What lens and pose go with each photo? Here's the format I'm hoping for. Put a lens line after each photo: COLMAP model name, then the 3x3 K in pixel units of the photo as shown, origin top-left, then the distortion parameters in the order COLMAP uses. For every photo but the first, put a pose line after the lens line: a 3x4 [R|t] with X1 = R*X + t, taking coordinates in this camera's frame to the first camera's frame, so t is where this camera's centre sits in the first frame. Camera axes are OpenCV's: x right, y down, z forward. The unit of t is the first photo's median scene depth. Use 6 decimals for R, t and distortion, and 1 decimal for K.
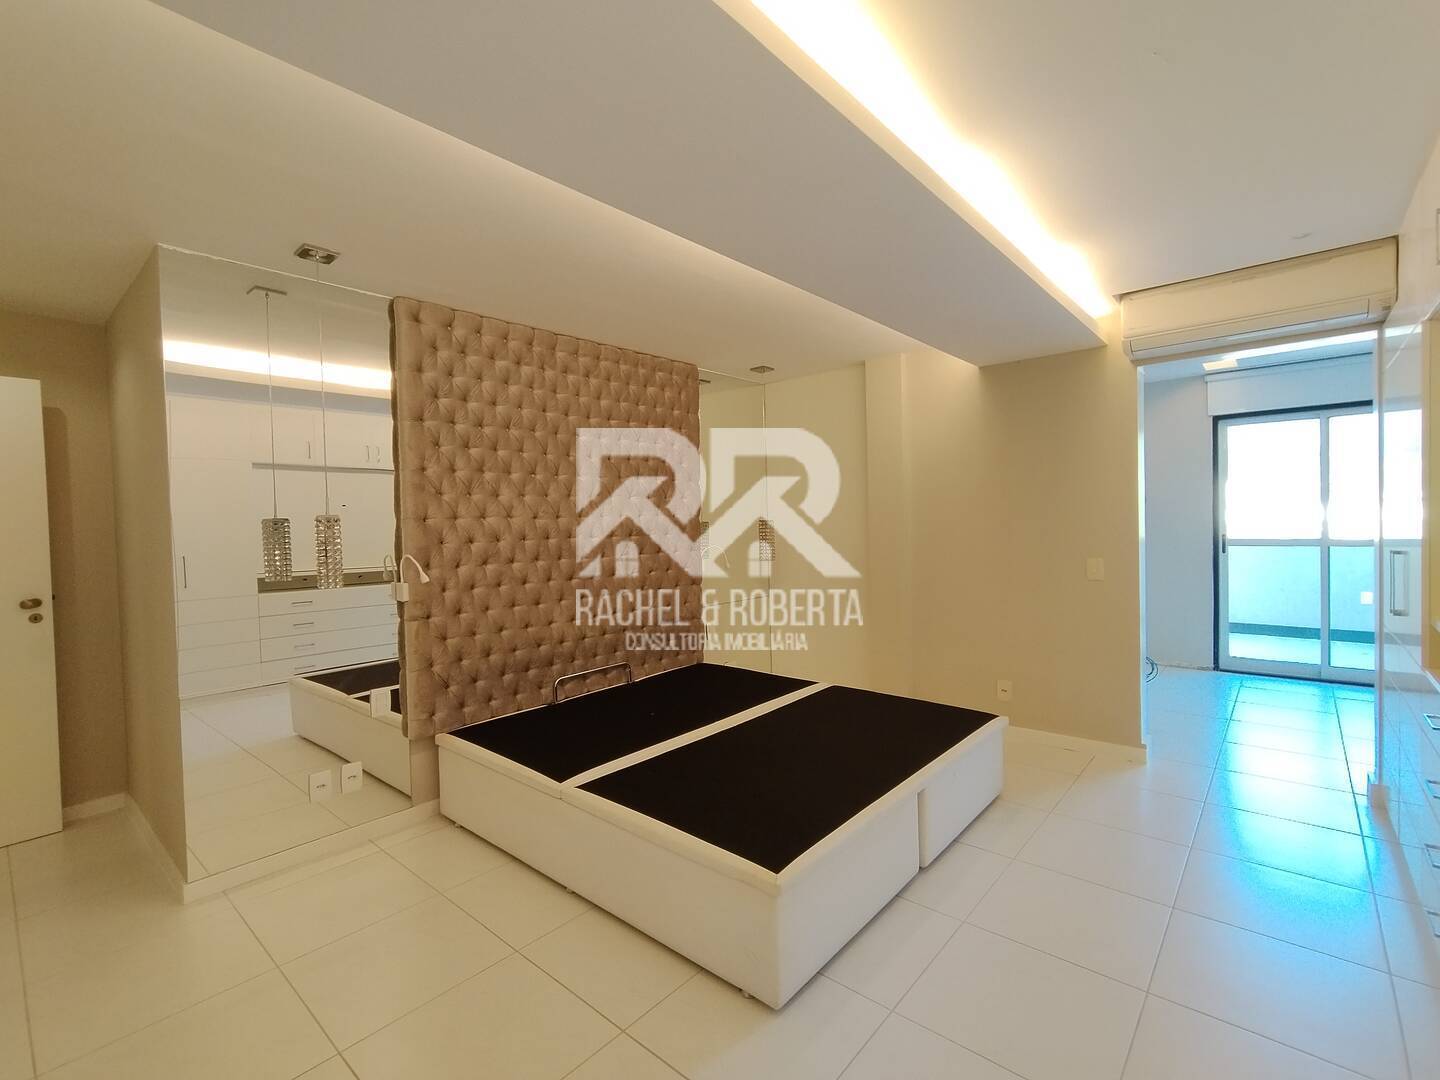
lens RADIAL K [[661.1, 0, 709.3], [0, 661.1, 536.3], [0, 0, 1]] dist [-0.004244, 0.005008]
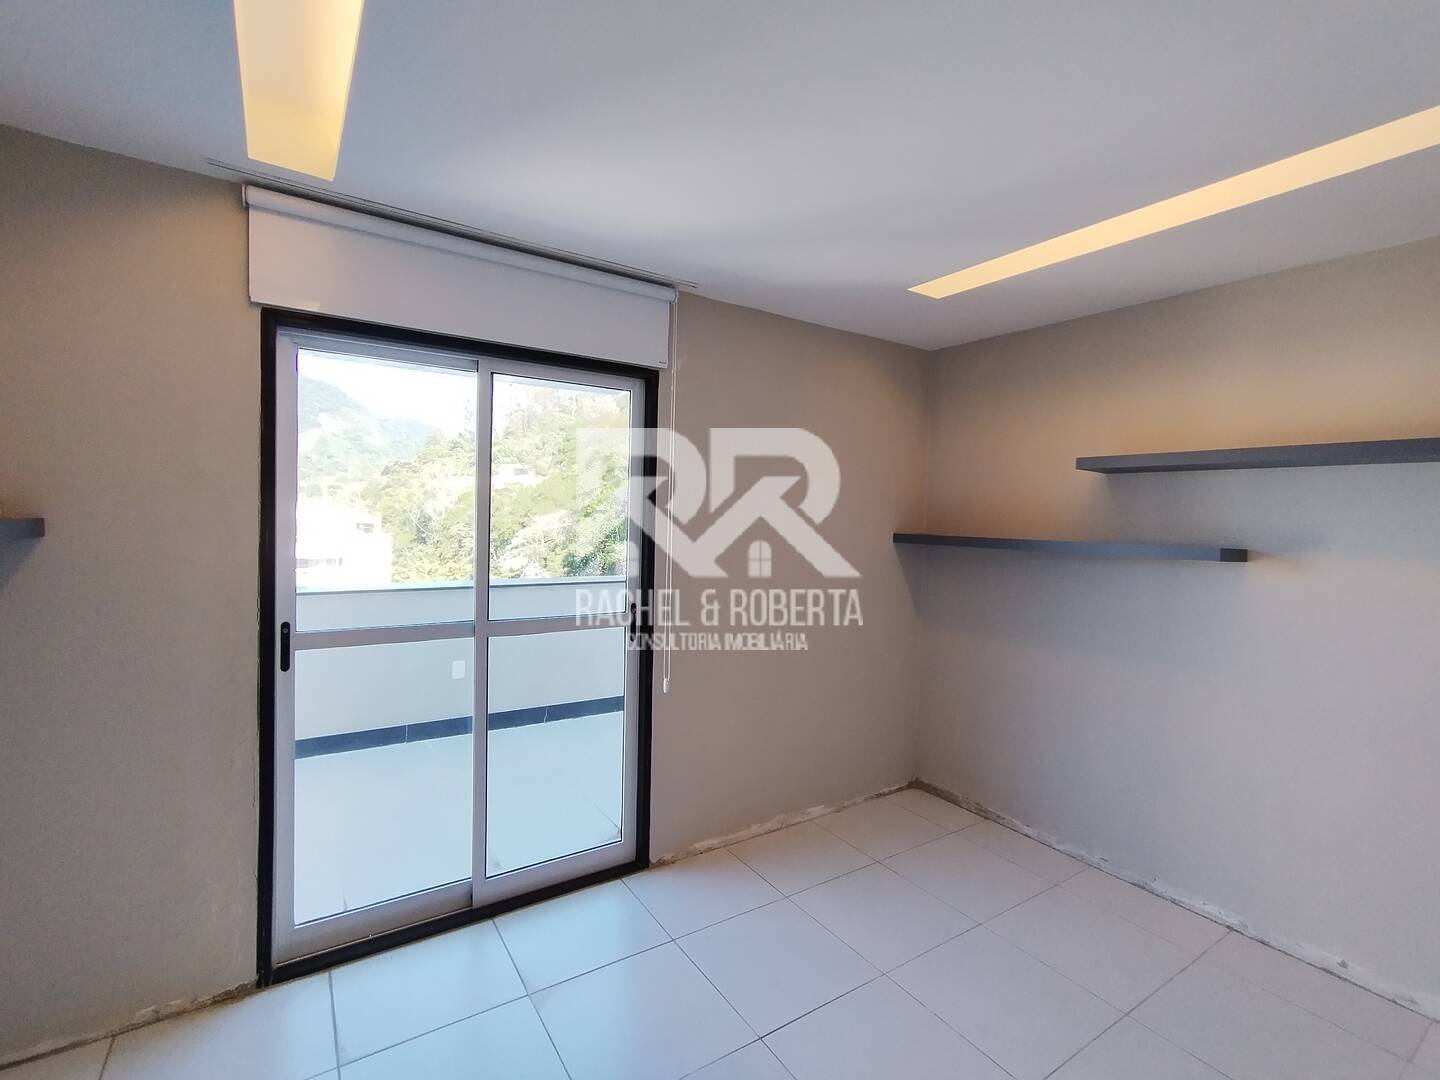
lens RADIAL K [[661.1, 0, 718.8], [0, 661.1, 536.1], [0, 0, 1]] dist [-0.004244, 0.005008]
pose [[0.305975, 0.000994, 0.952039, 0.481795], [-0.014484, 0.999889, 0.003612, -0.059773], [-0.951929, -0.014895, 0.305955, 0.633917]]
